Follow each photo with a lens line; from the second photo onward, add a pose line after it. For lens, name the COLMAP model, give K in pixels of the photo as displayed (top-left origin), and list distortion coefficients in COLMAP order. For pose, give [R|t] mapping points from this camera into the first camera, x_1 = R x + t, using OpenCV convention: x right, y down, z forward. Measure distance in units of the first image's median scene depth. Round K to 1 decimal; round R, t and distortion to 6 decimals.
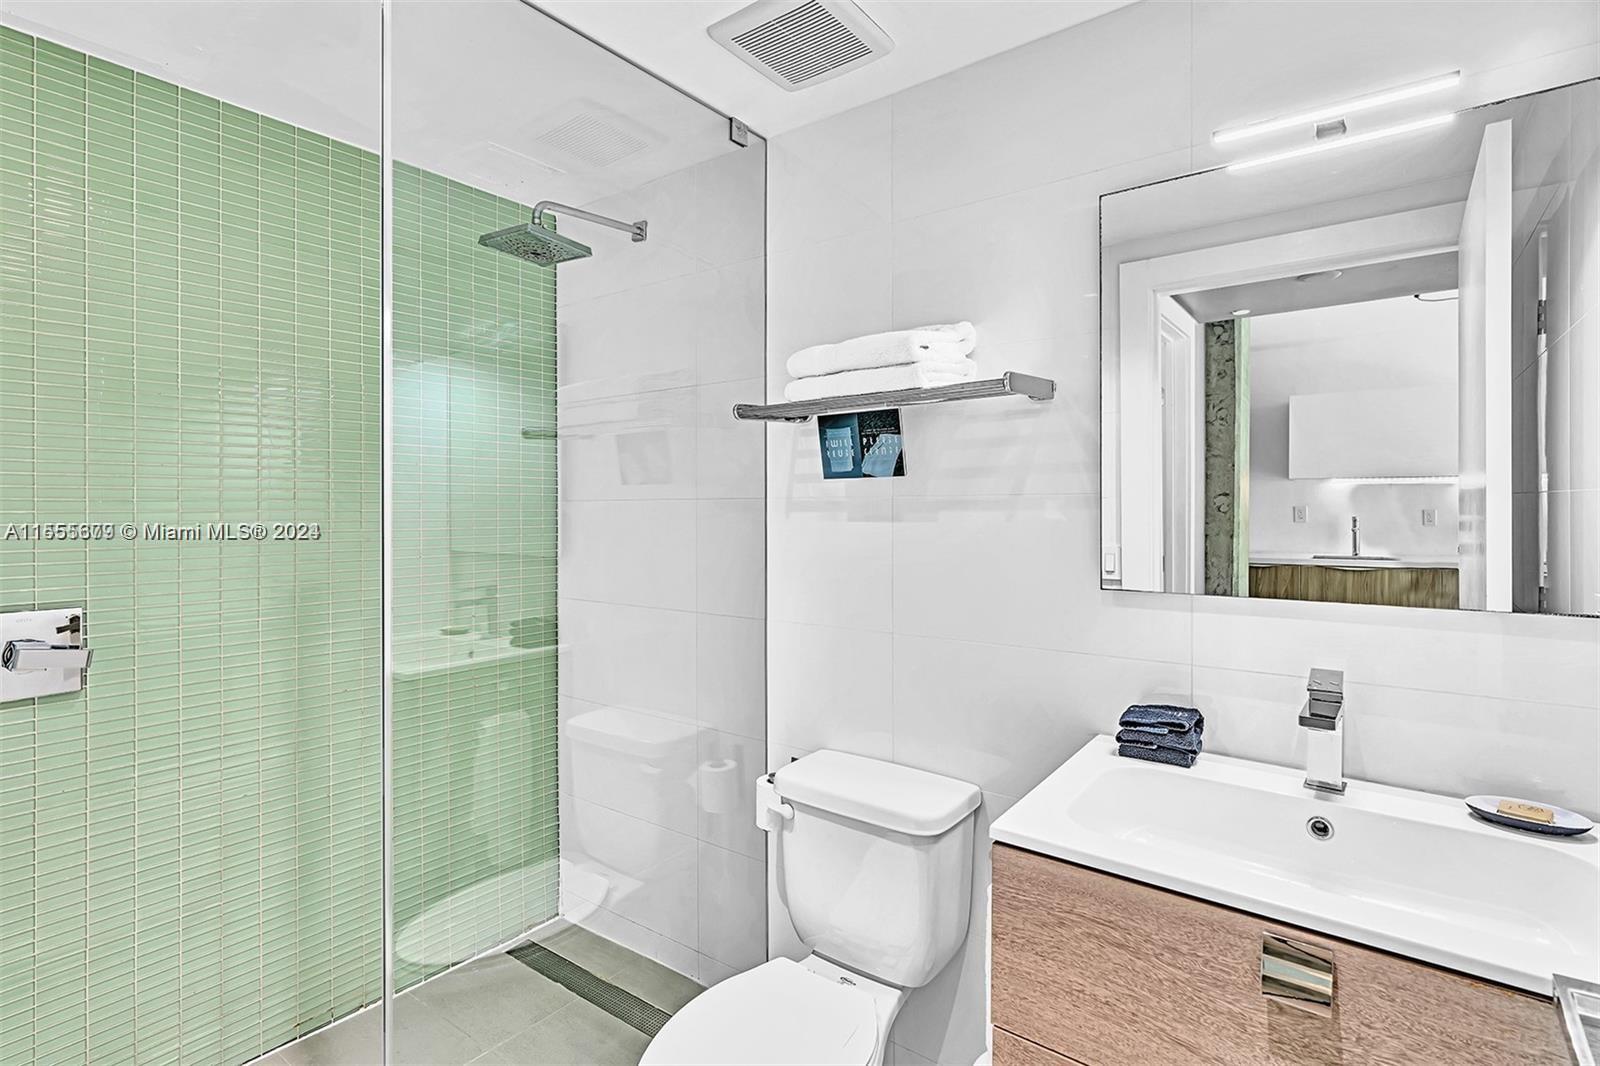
lens RADIAL K [[816.3, 0, 802.4], [0, 816.3, 518.9], [0, 0, 1]] dist [0.001917, 0.001792]
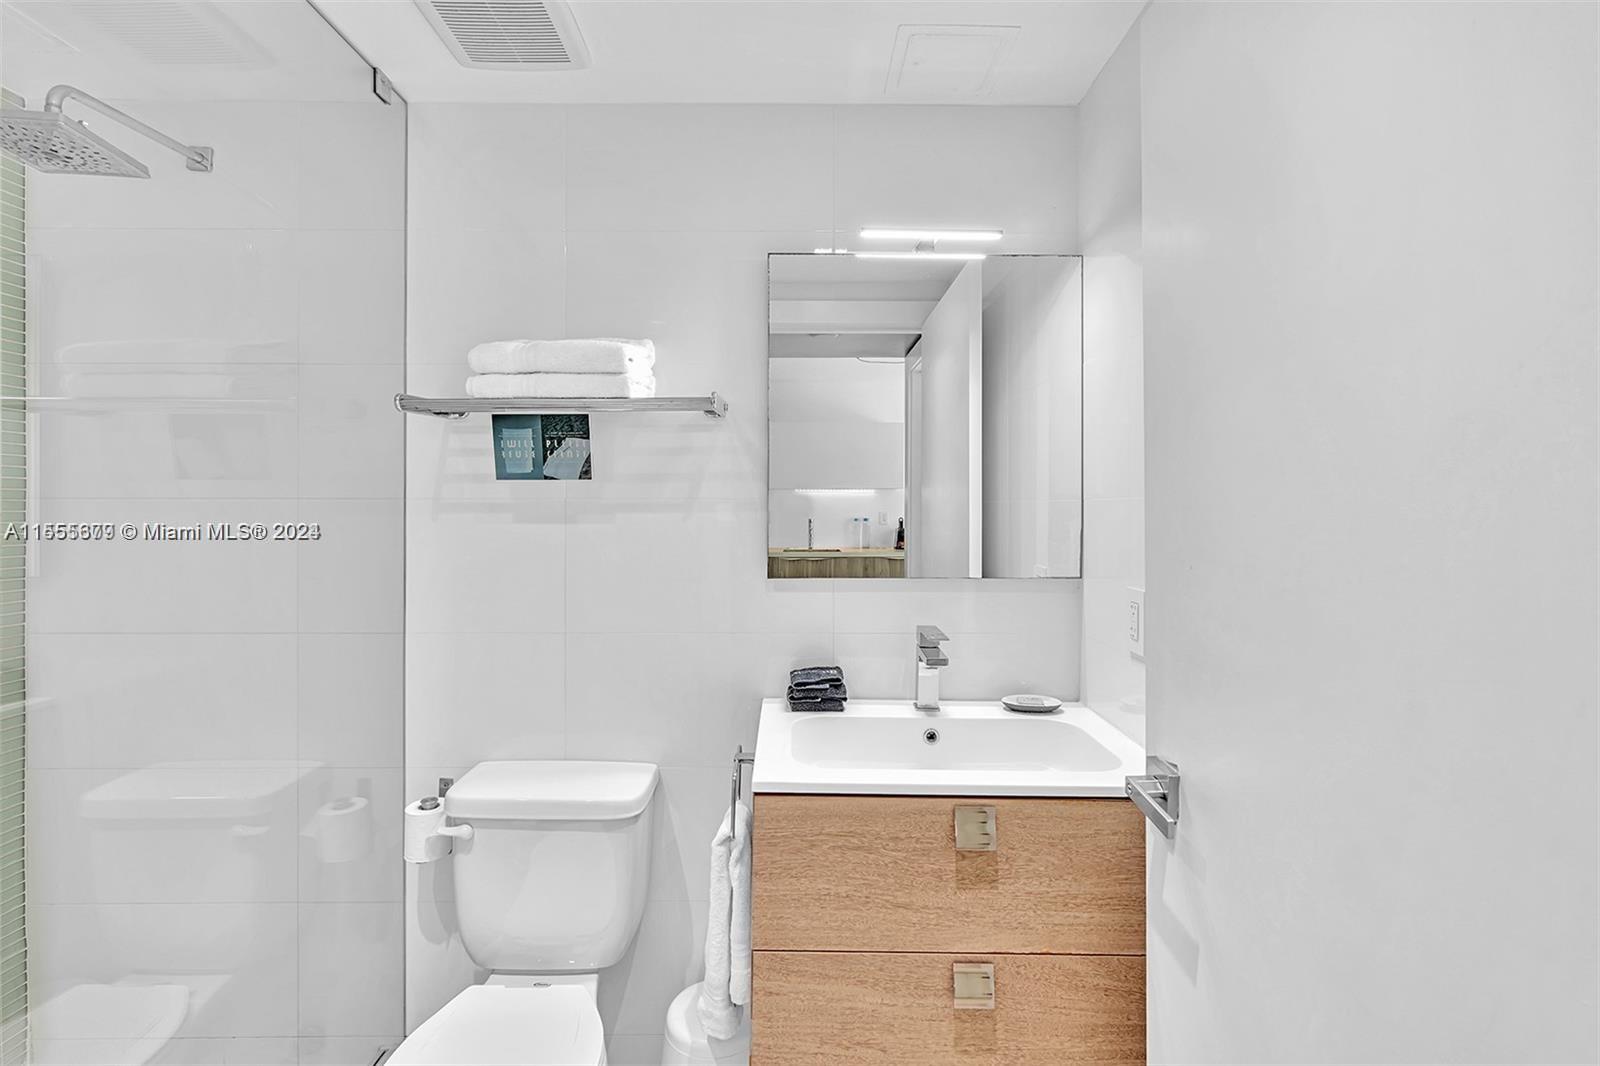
lens RADIAL K [[771.9, 0, 835.0], [0, 771.9, 524.1], [0, 0, 1]] dist [0.000974, 0.000707]
pose [[0.780022, -0.006226, 0.625722, -0.247630], [0.004479, 0.999980, 0.004366, 0.001227], [-0.625737, -0.000603, 0.780034, 0.040681]]
